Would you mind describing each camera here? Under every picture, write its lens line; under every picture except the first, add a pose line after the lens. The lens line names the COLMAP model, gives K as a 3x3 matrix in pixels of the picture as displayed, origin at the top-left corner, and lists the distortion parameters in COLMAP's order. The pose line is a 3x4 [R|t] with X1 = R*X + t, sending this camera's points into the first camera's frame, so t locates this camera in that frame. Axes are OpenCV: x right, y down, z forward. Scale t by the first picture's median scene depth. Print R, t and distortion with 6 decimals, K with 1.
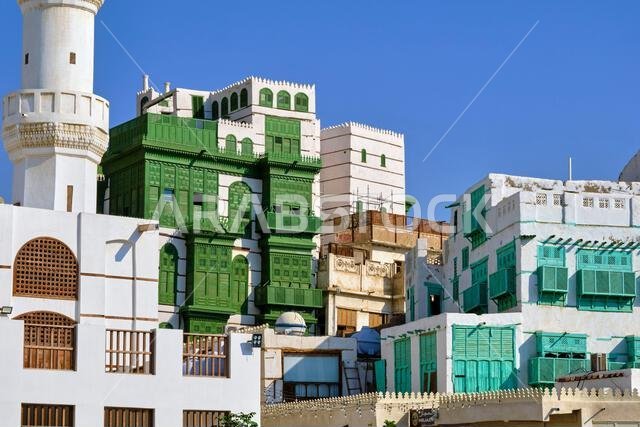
lens RADIAL K [[1652.6, 0, 320.0], [0, 1652.6, 213.5], [0, 0, 1]] dist [-0.093921, -0.367565]
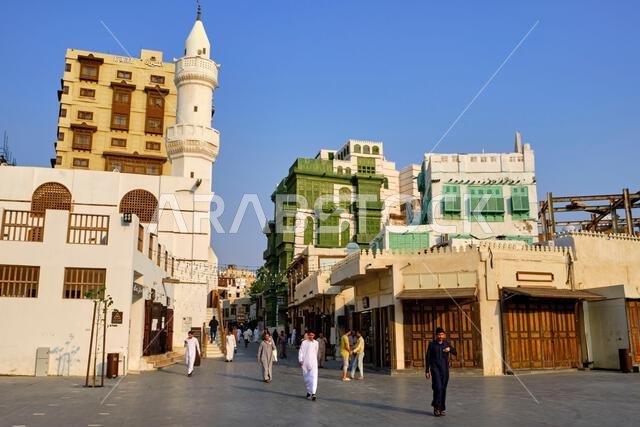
lens RADIAL K [[540.8, 0, 346.1], [0, 540.8, 214.3], [0, 0, 1]] dist [-0.073530, -0.001042]
pose [[0.963260, -0.064540, -0.260700, 0.175767], [0.050520, 0.996911, -0.060133, 0.076253], [0.263776, 0.044753, 0.963545, 0.426588]]
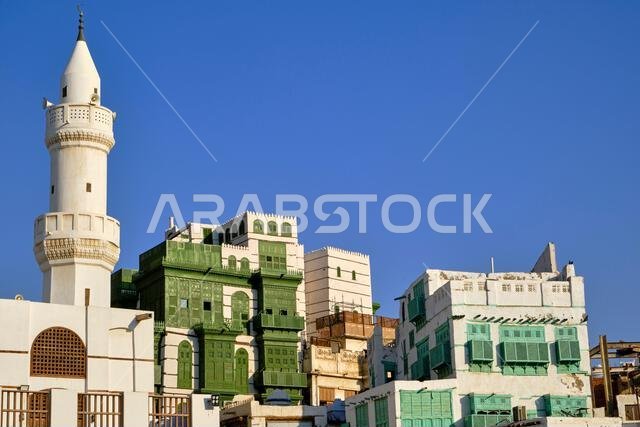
lens RADIAL K [[1137.3, 0, 320.0], [0, 1137.3, 213.5], [0, 0, 1]] dist [-0.036741, -0.161927]
pose [[0.999232, -0.038381, -0.007908, 0.031102], [0.037298, 0.993397, -0.108500, 0.025150], [0.012020, 0.108121, 0.994065, 0.140789]]
